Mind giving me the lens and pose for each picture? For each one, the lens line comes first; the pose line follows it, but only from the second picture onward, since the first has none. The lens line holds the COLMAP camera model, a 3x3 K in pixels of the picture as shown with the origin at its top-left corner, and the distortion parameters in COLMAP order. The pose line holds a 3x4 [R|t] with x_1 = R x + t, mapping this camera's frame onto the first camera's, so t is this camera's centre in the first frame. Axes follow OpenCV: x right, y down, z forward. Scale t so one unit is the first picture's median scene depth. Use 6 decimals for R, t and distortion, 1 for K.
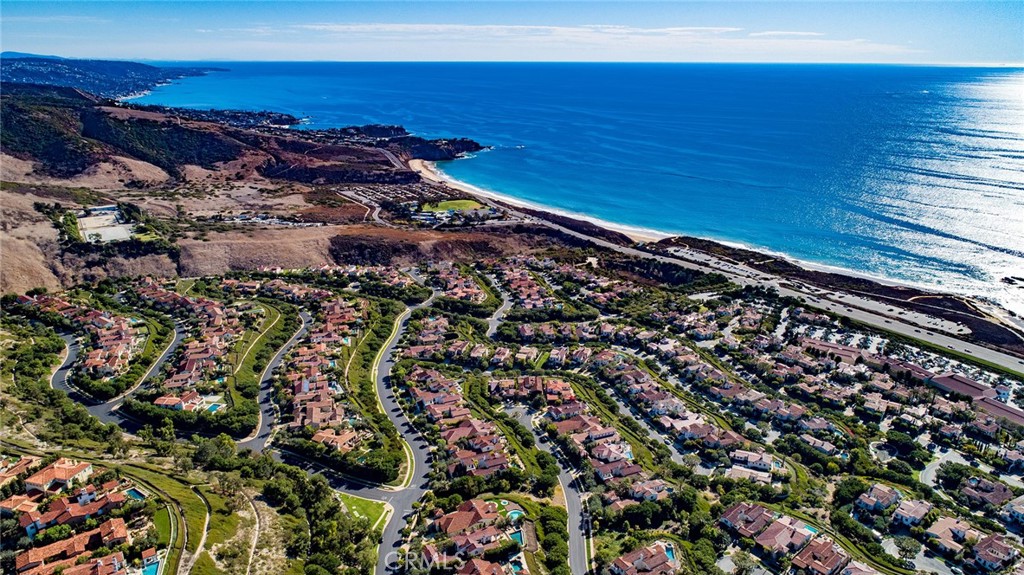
lens RADIAL K [[697.3, 0, 512.0], [0, 697.3, 287.5], [0, 0, 1]] dist [-0.007527, 0.008531]
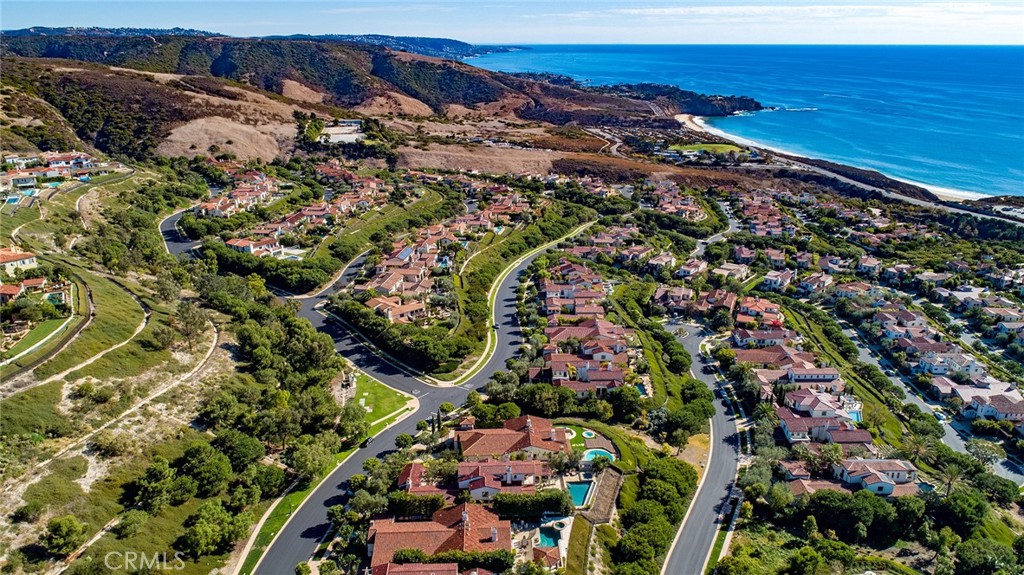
lens RADIAL K [[697.3, 0, 512.0], [0, 697.3, 287.5], [0, 0, 1]] dist [-0.007527, 0.008531]
pose [[0.921181, 0.129455, -0.366971, 0.076816], [-0.120903, 0.991584, 0.046303, 0.105202], [0.369876, 0.001715, 0.929079, 0.275138]]
